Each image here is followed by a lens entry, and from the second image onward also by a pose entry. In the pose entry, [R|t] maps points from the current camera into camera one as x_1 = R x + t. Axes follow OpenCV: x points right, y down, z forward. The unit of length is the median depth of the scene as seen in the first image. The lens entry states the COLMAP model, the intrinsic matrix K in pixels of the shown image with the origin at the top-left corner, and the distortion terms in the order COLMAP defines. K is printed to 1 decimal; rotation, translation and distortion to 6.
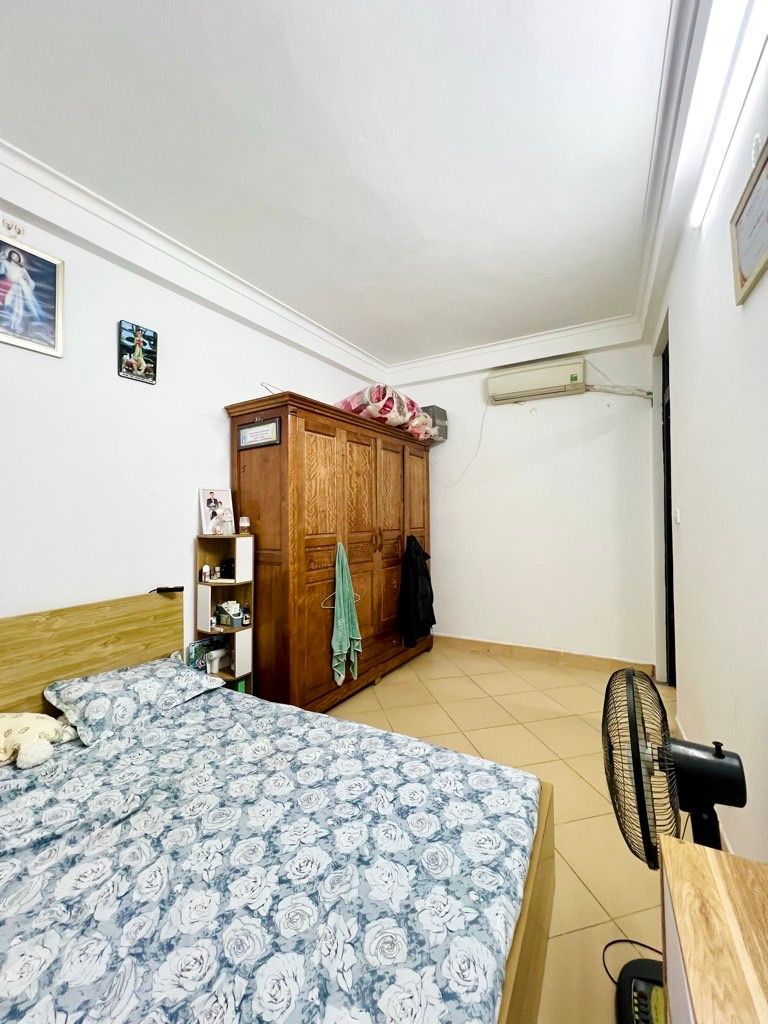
lens RADIAL K [[408.4, 0, 383.9], [0, 408.4, 511.9], [0, 0, 1]] dist [0.001207, -0.000900]
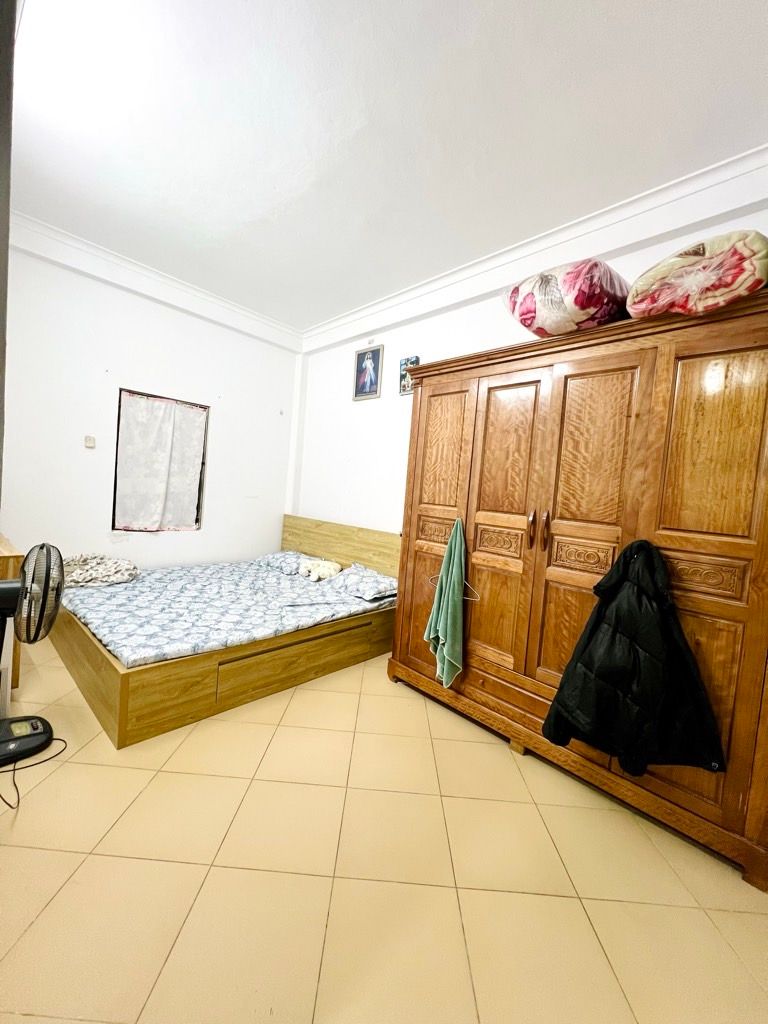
lens RADIAL K [[408.4, 0, 388.3], [0, 408.4, 510.2], [0, 0, 1]] dist [0.001207, -0.000900]
pose [[-0.229575, 0.042953, -0.972343, 1.305512], [-0.065941, 0.996044, 0.059569, 0.033234], [0.971055, 0.077792, -0.225834, 1.869541]]
